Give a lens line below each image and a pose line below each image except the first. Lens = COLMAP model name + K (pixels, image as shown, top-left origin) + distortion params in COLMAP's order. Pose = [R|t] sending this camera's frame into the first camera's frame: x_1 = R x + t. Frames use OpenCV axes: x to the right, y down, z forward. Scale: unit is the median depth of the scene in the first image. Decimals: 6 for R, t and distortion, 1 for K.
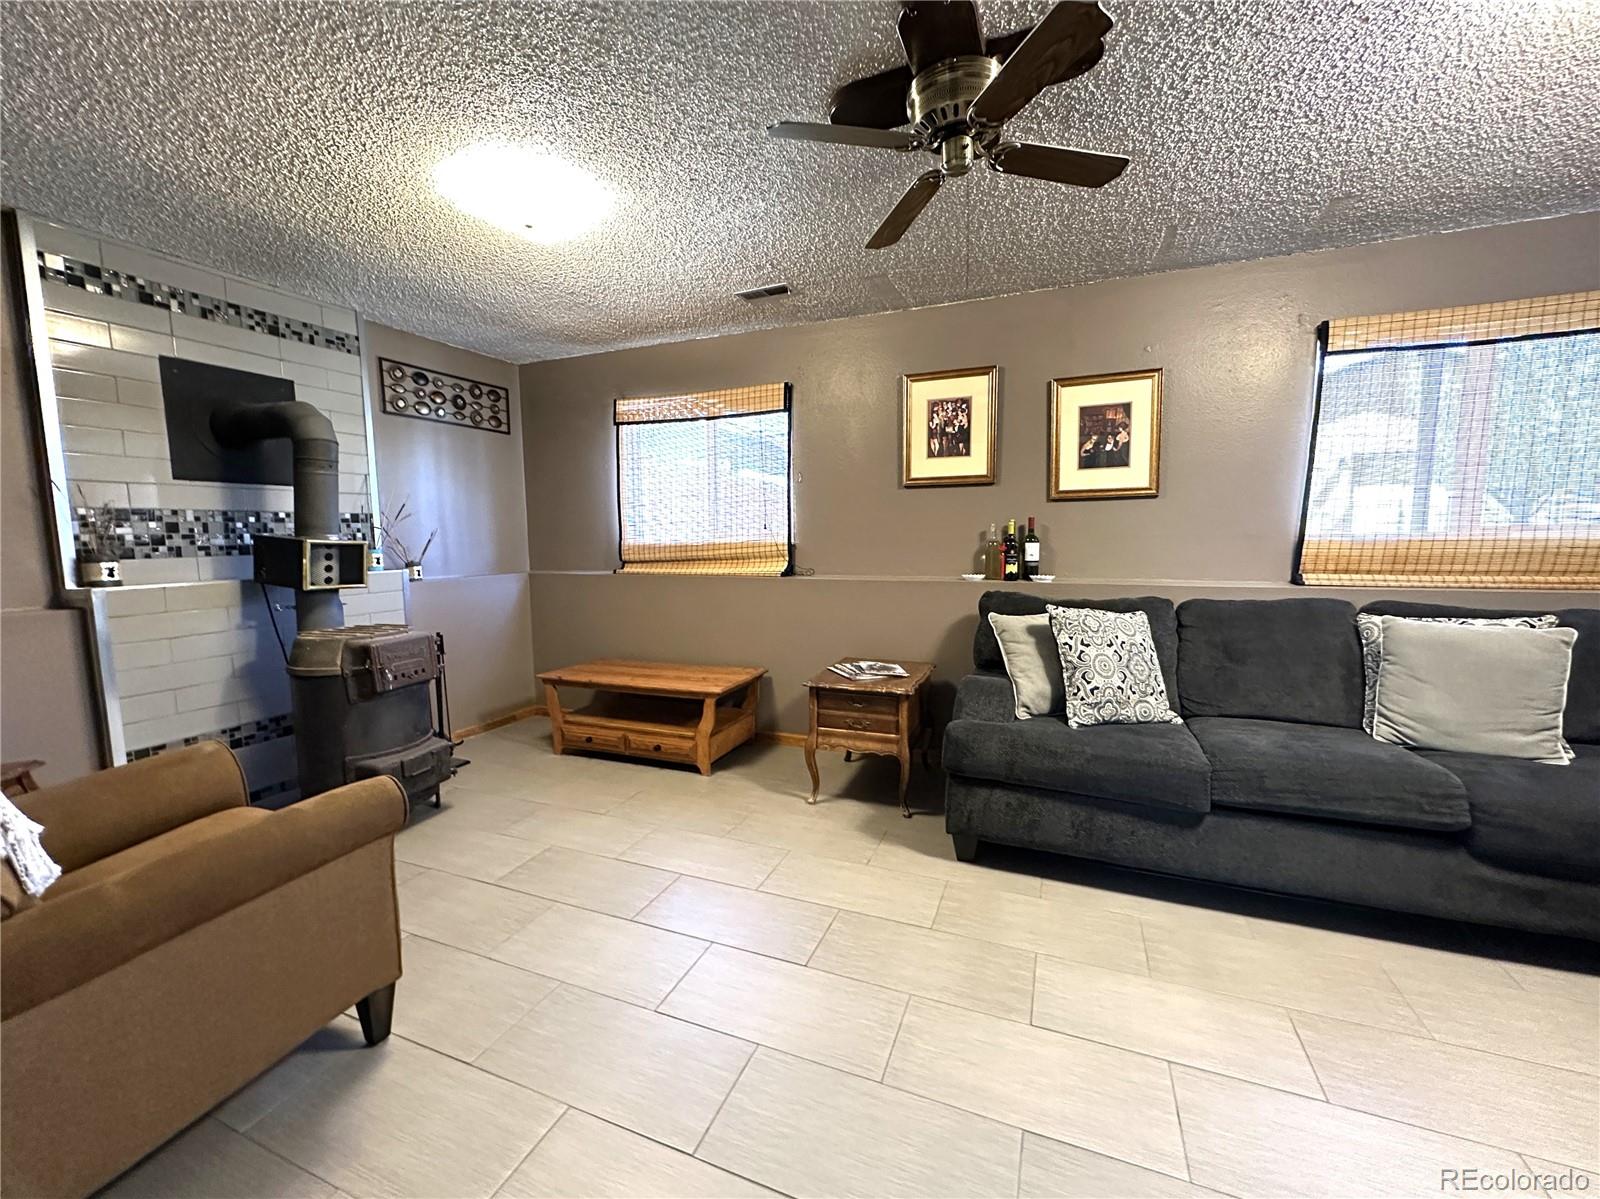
lens RADIAL K [[639.1, 0, 795.7], [0, 639.1, 599.3], [0, 0, 1]] dist [0.000242, 0.000678]
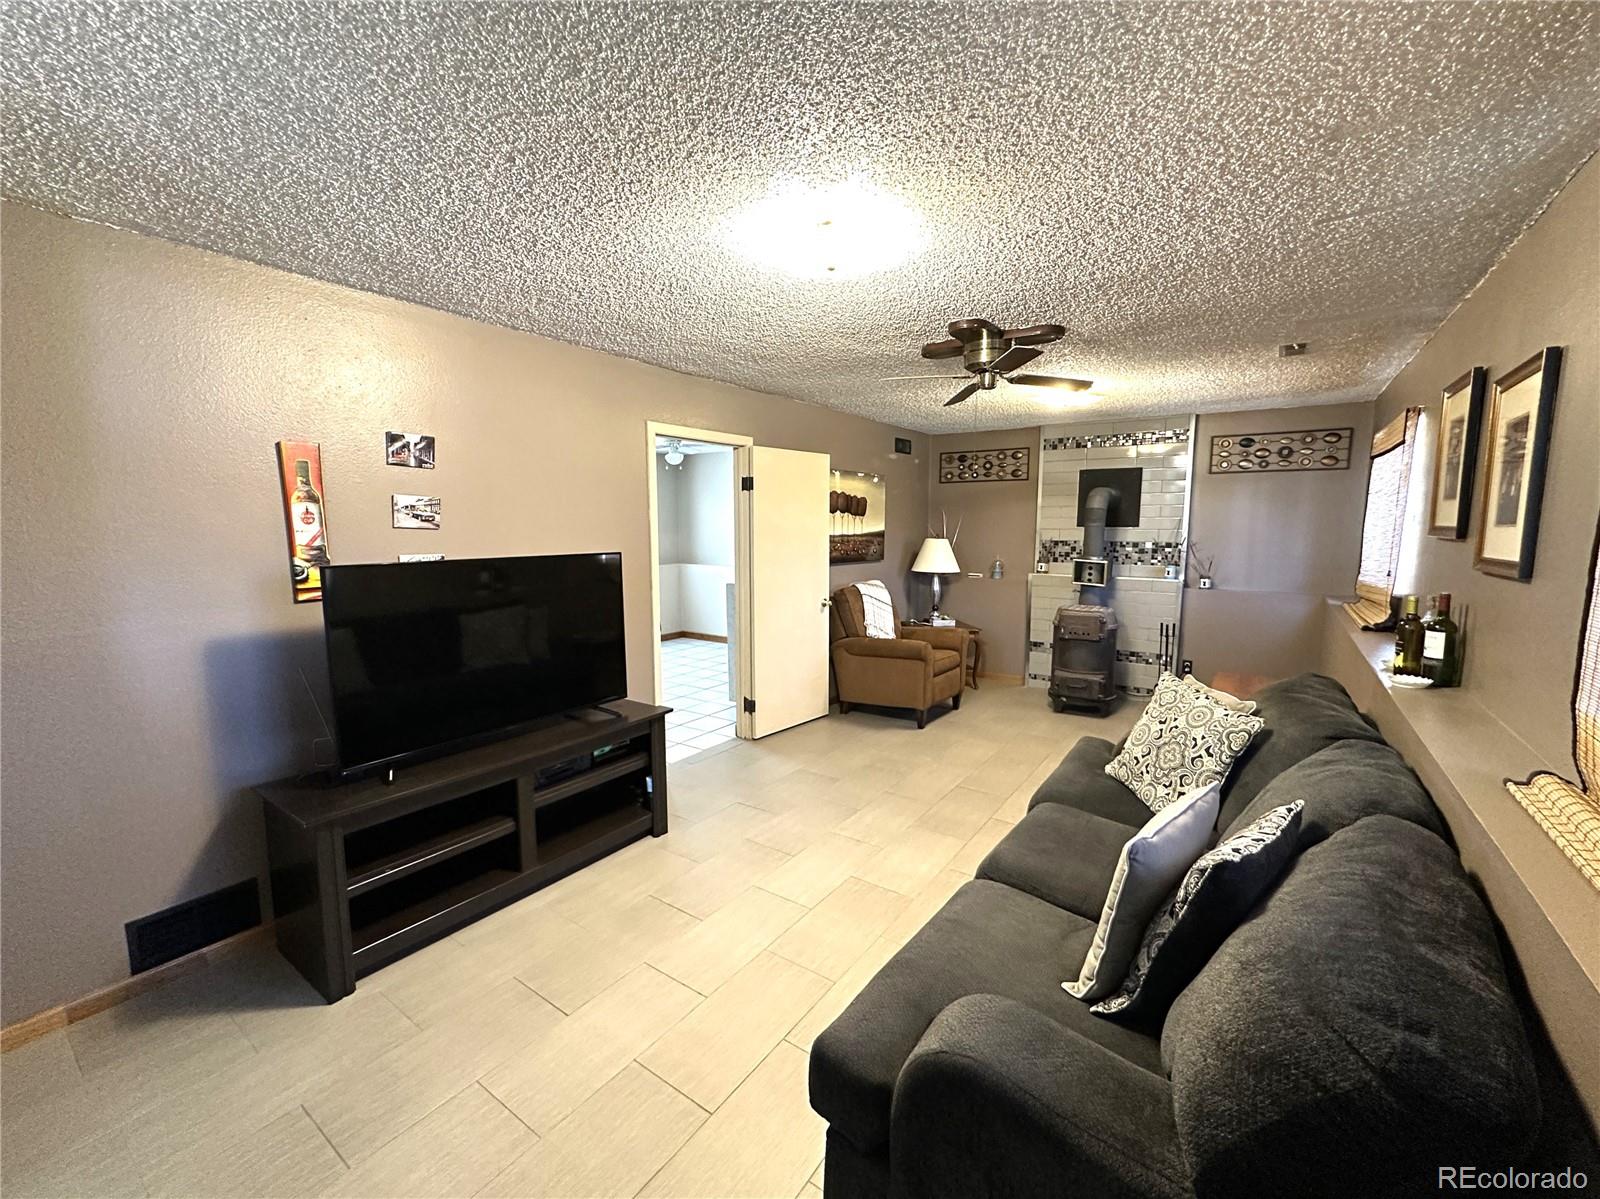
lens RADIAL K [[639.1, 0, 795.7], [0, 639.1, 599.3], [0, 0, 1]] dist [0.000242, 0.000678]
pose [[-0.219846, 0.128175, -0.967078, 1.013308], [-0.104589, 0.982520, 0.153998, -0.135178], [0.969912, 0.135002, -0.202598, 0.415978]]
